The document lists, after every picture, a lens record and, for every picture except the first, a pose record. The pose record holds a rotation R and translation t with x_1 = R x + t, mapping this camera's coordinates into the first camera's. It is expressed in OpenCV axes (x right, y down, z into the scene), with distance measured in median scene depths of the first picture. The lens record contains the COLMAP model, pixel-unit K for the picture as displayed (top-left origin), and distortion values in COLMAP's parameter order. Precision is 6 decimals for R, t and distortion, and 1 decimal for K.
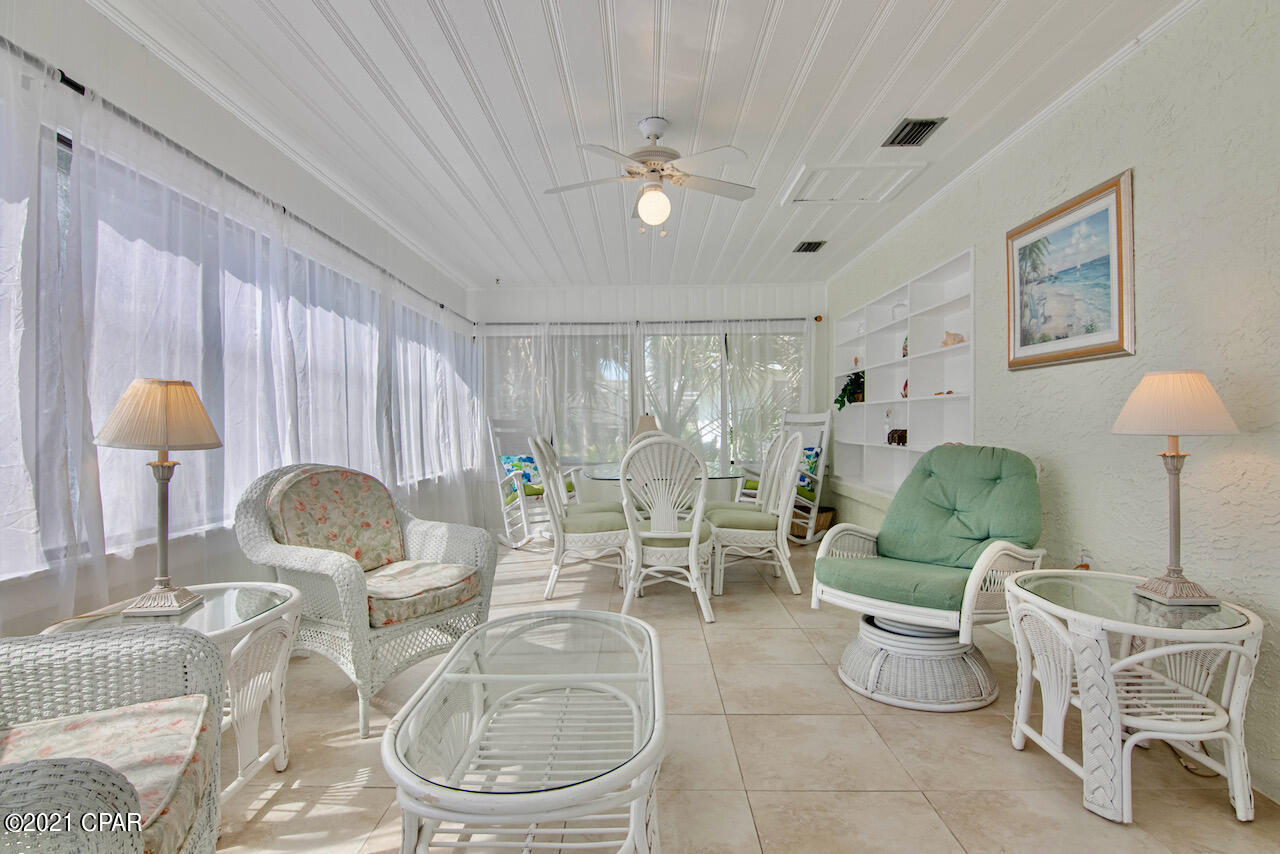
lens RADIAL K [[666.1, 0, 628.0], [0, 666.1, 424.6], [0, 0, 1]] dist [-0.000014, -0.017711]
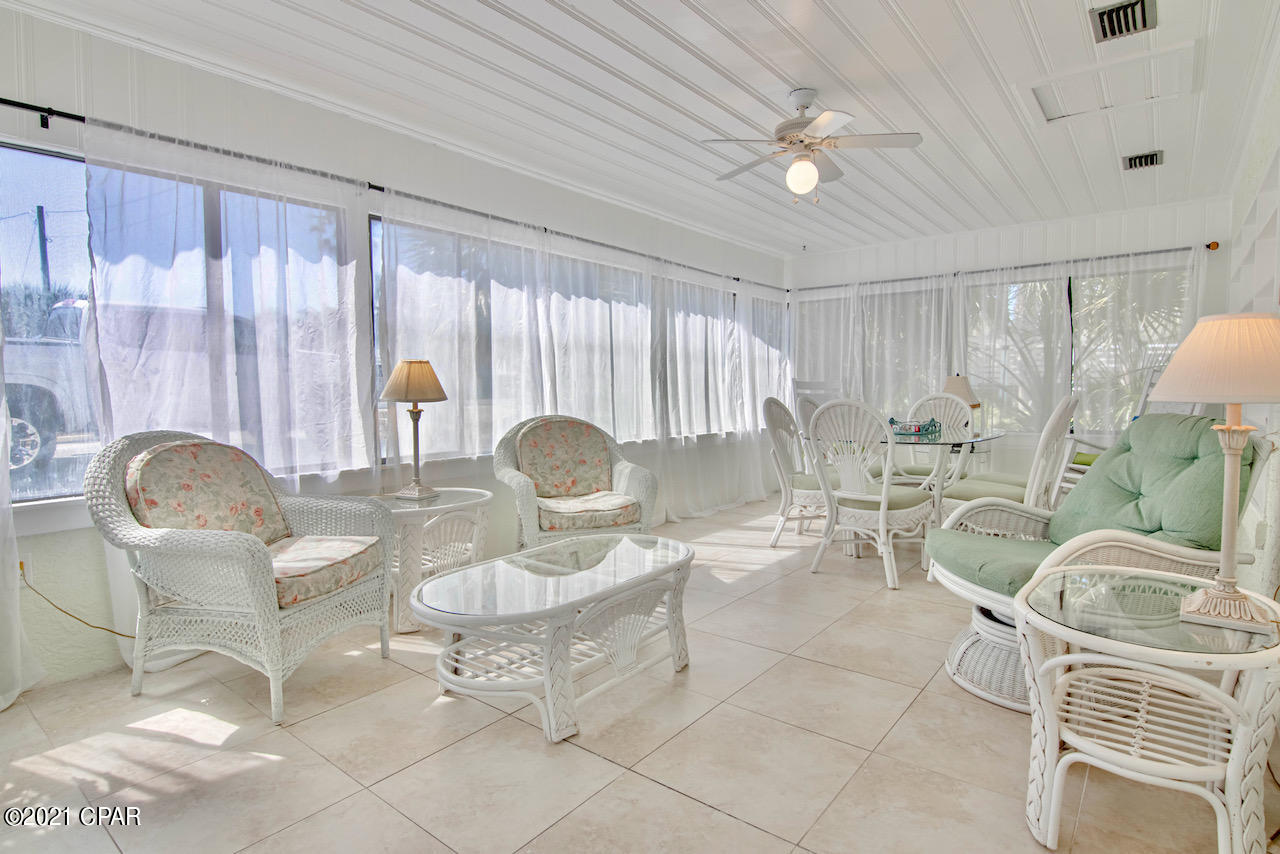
lens RADIAL K [[666.1, 0, 628.0], [0, 666.1, 424.6], [0, 0, 1]] dist [-0.000014, -0.017711]
pose [[0.793445, 0.035544, -0.607603, 0.482522], [0.000070, 0.998288, 0.058490, -0.002126], [0.608642, -0.046451, 0.792084, -0.002876]]
